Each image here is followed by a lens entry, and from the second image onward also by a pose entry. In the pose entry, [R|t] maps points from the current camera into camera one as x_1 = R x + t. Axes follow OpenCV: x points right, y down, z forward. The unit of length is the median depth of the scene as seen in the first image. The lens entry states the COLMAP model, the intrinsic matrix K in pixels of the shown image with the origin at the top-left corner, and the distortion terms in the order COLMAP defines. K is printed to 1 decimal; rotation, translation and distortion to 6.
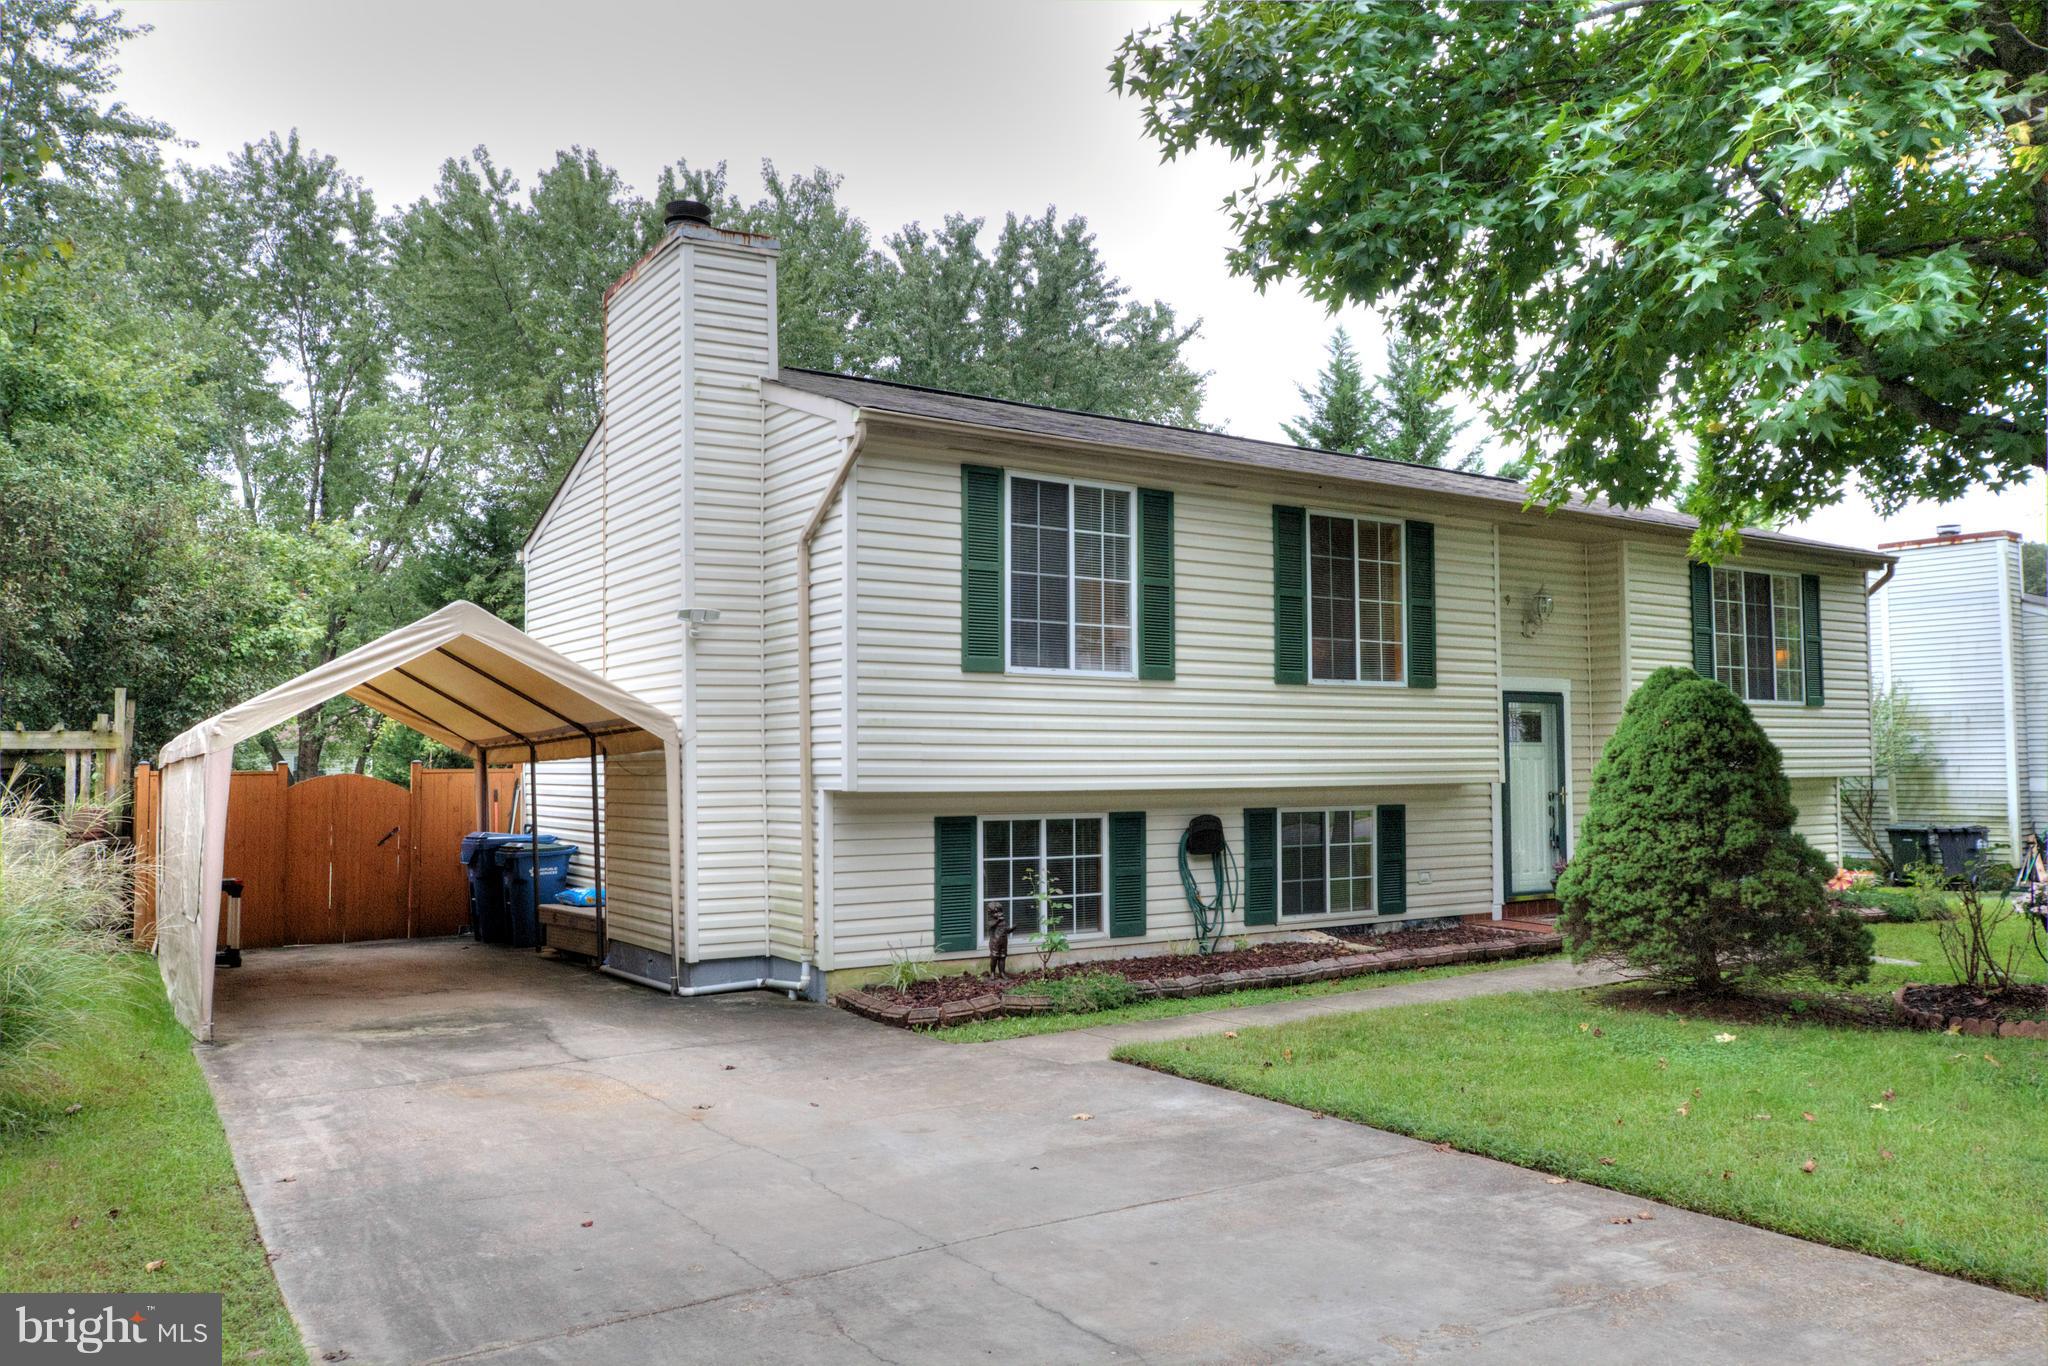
lens RADIAL K [[1520.1, 0, 1027.3], [0, 1520.1, 683.9], [0, 0, 1]] dist [-0.012057, -0.001750]
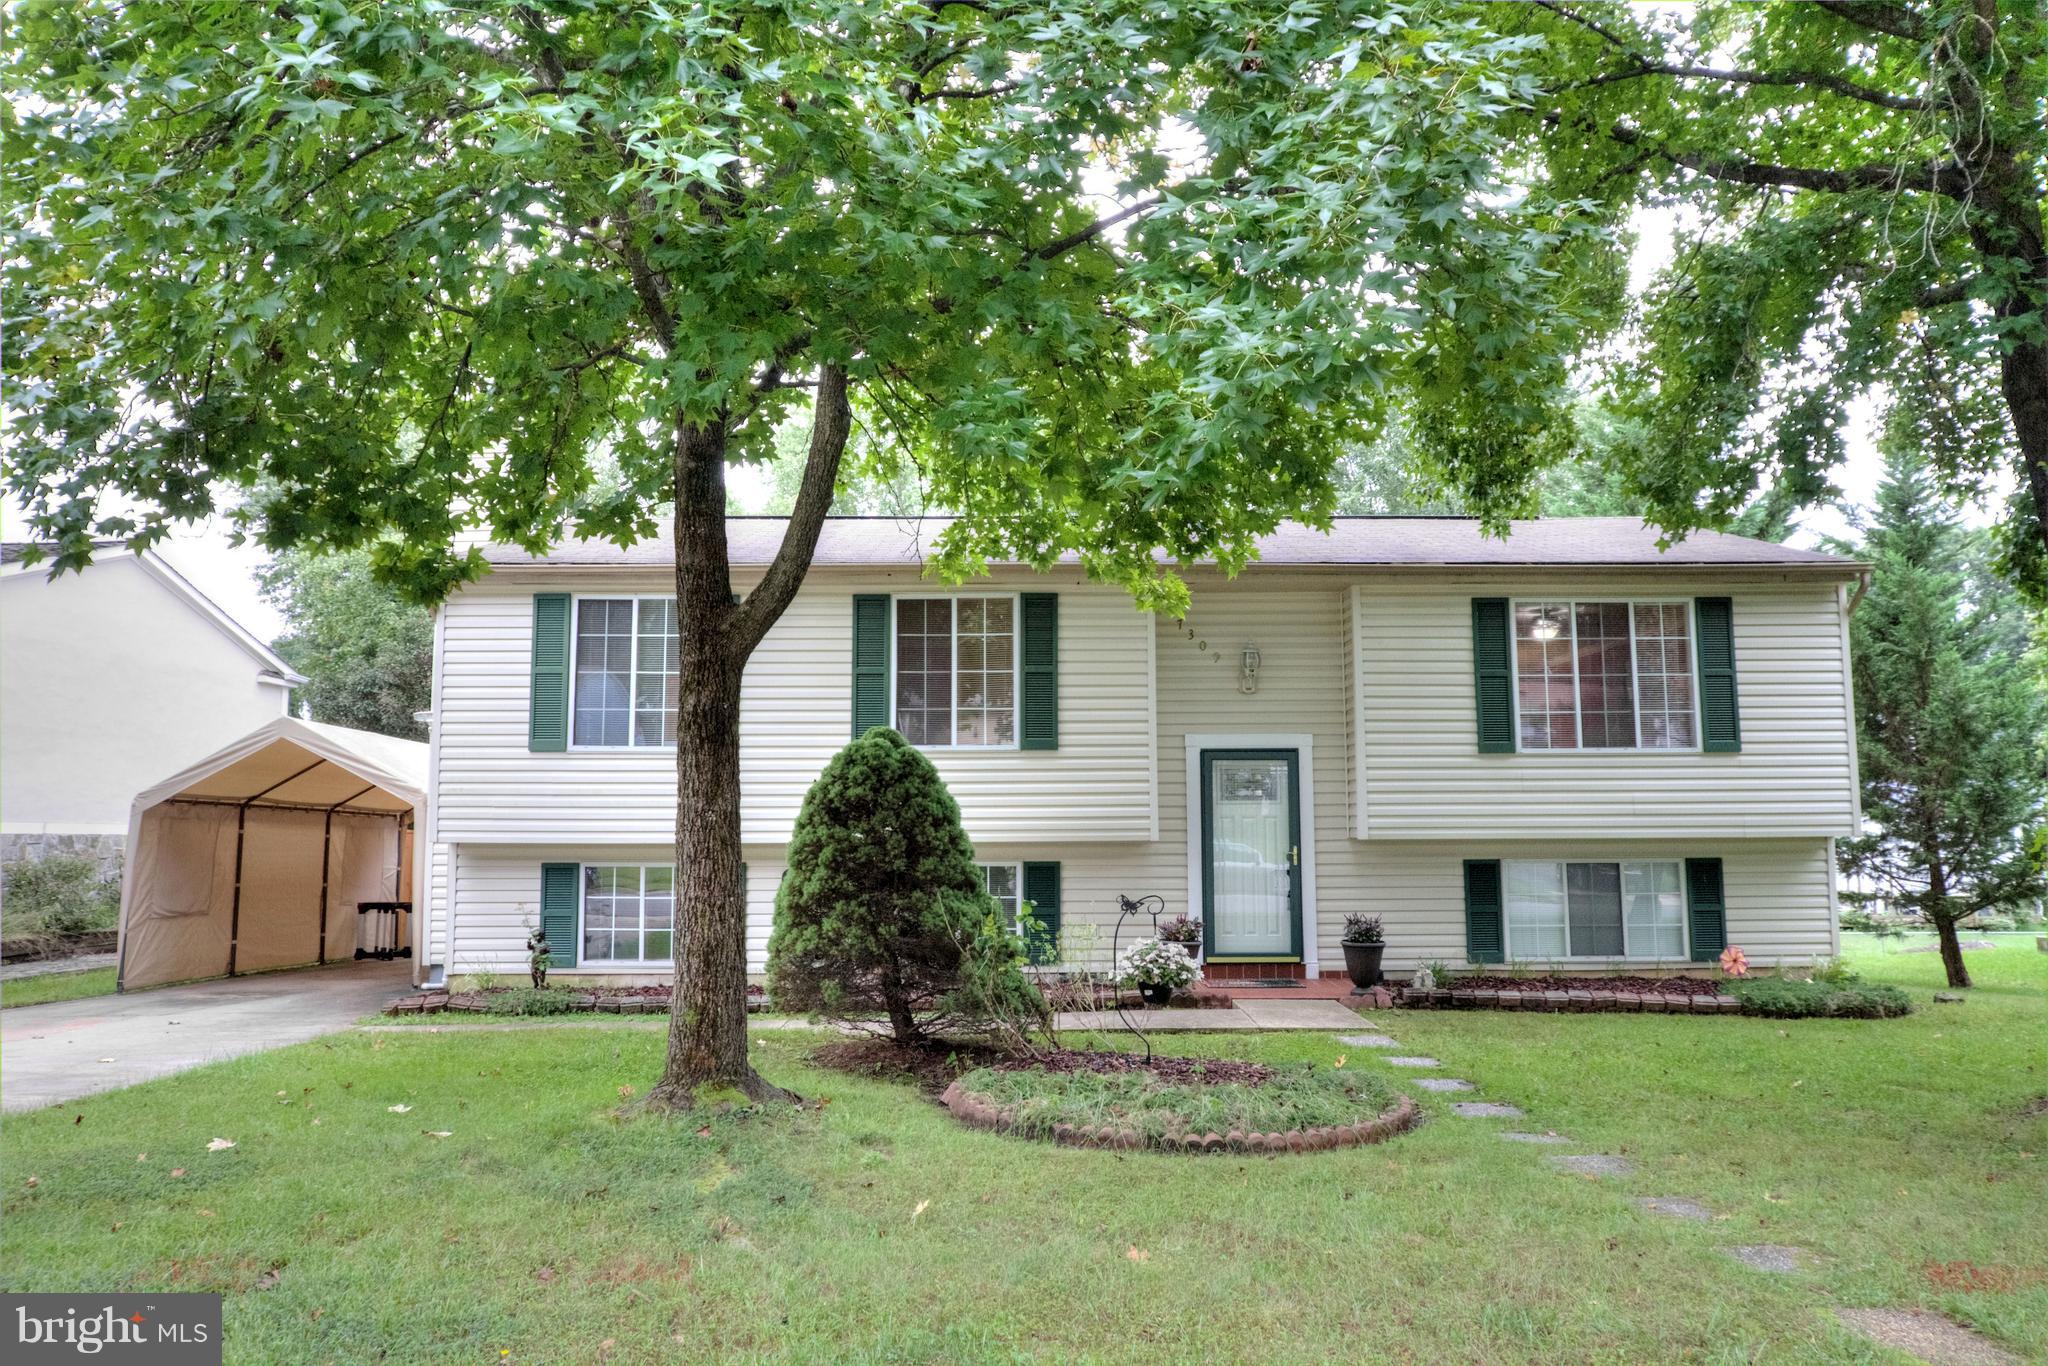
lens RADIAL K [[1388.4, 0, 1023.9], [0, 1388.4, 679.7], [0, 0, 1]] dist [-0.017428, 0.010121]
pose [[0.837695, -0.056064, -0.543253, 0.771094], [0.028948, 0.997877, -0.058344, 0.009763], [0.545371, 0.033149, 0.837539, 0.181030]]
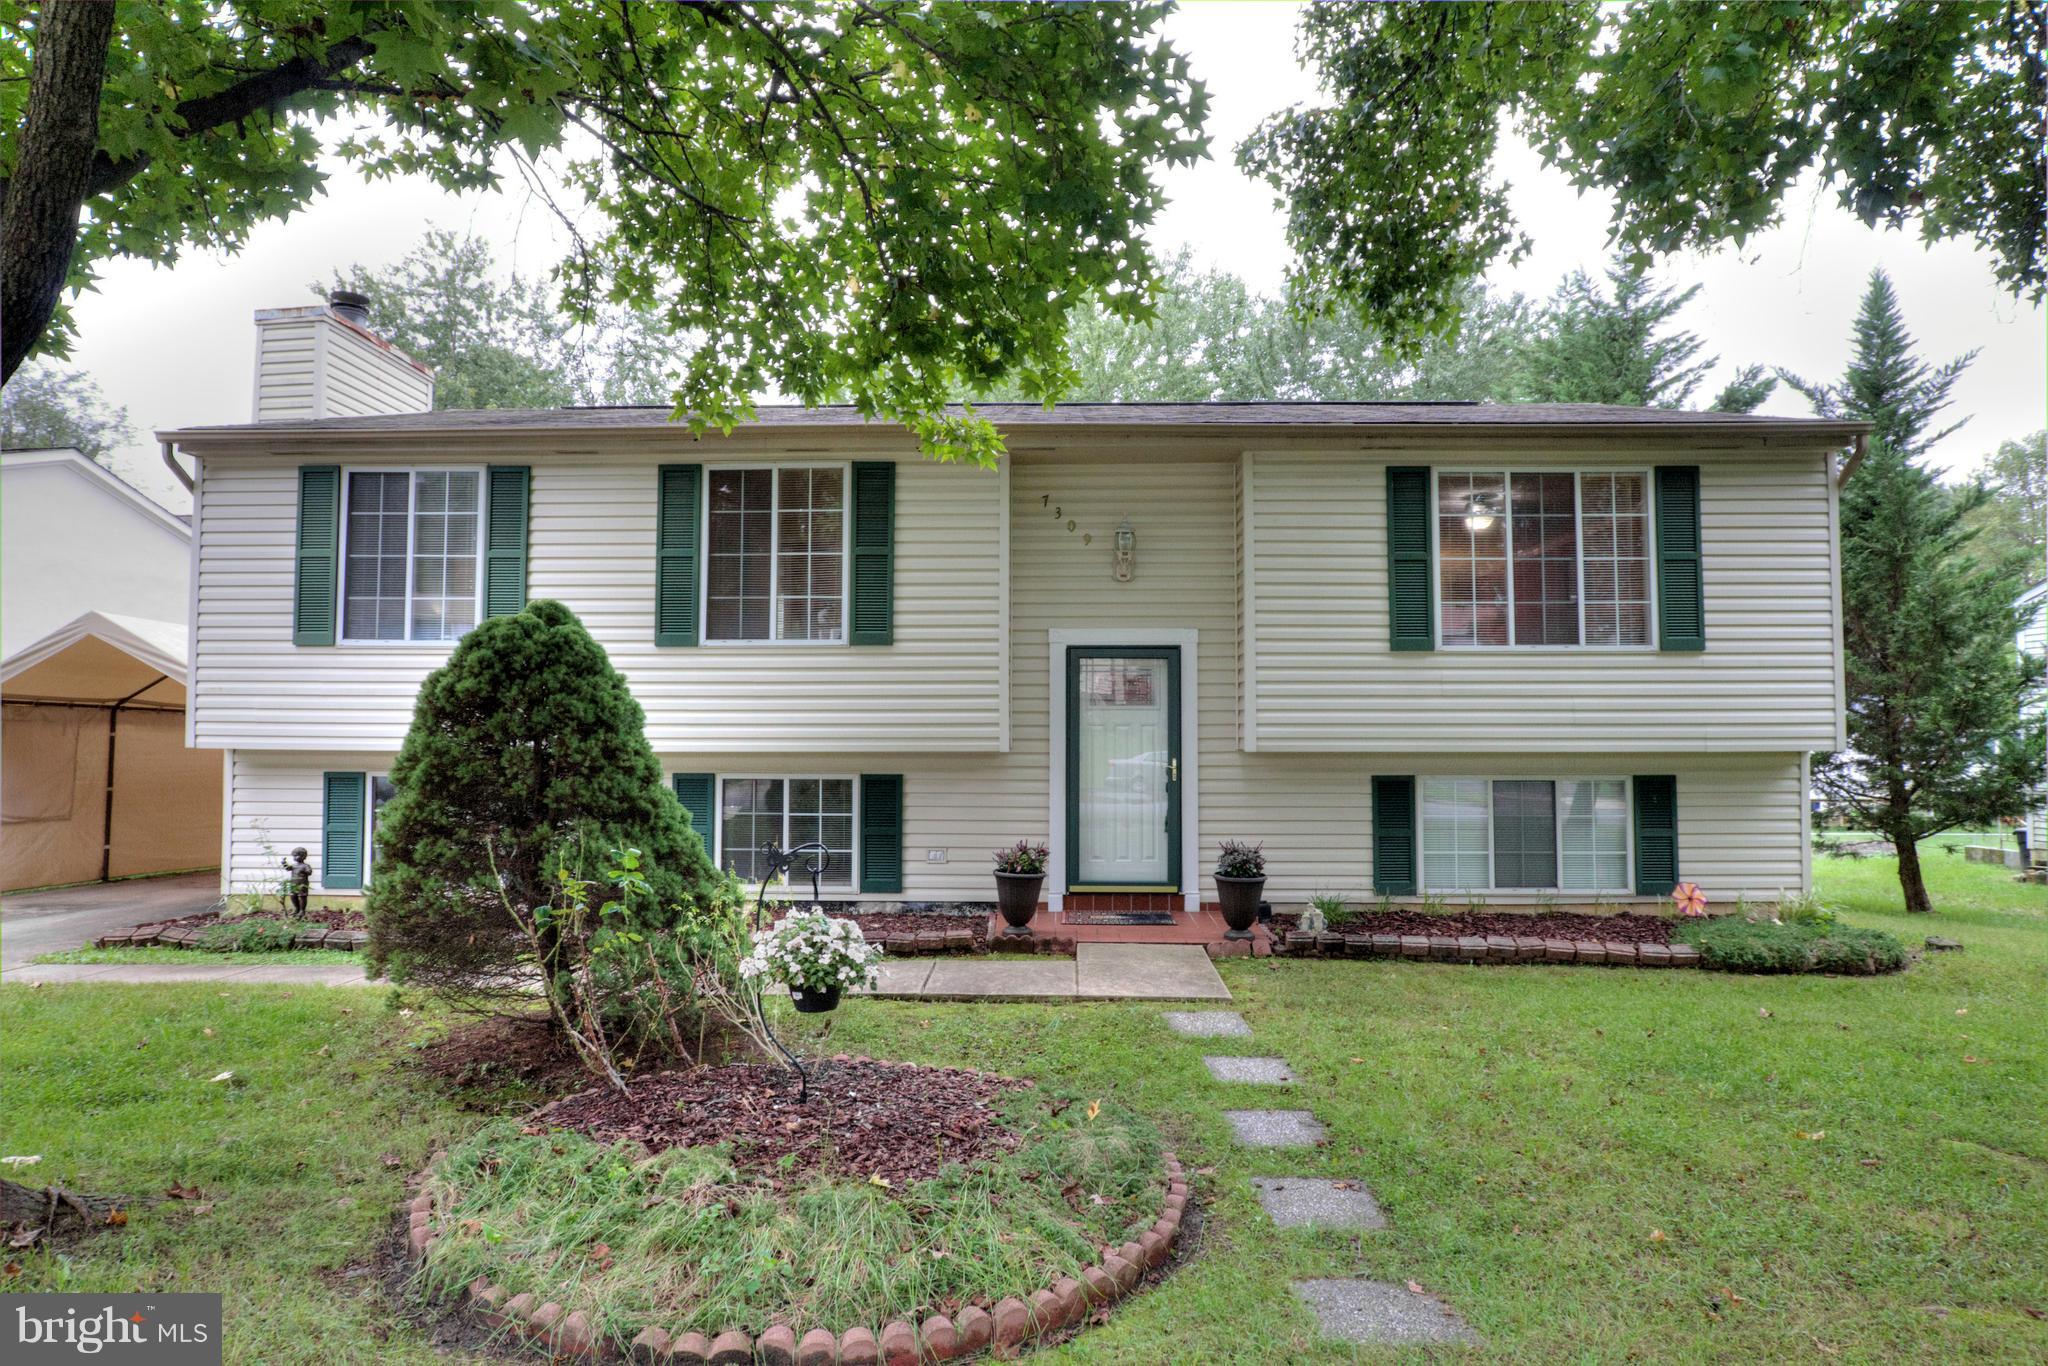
lens RADIAL K [[1142.7, 0, 1022.4], [0, 1142.7, 679.8], [0, 0, 1]] dist [-0.025583, -0.000890]
pose [[0.817862, -0.020608, -0.575045, 0.717437], [0.025234, 0.999682, 0.000063, 0.025140], [0.574860, -0.014562, 0.818122, 0.489454]]
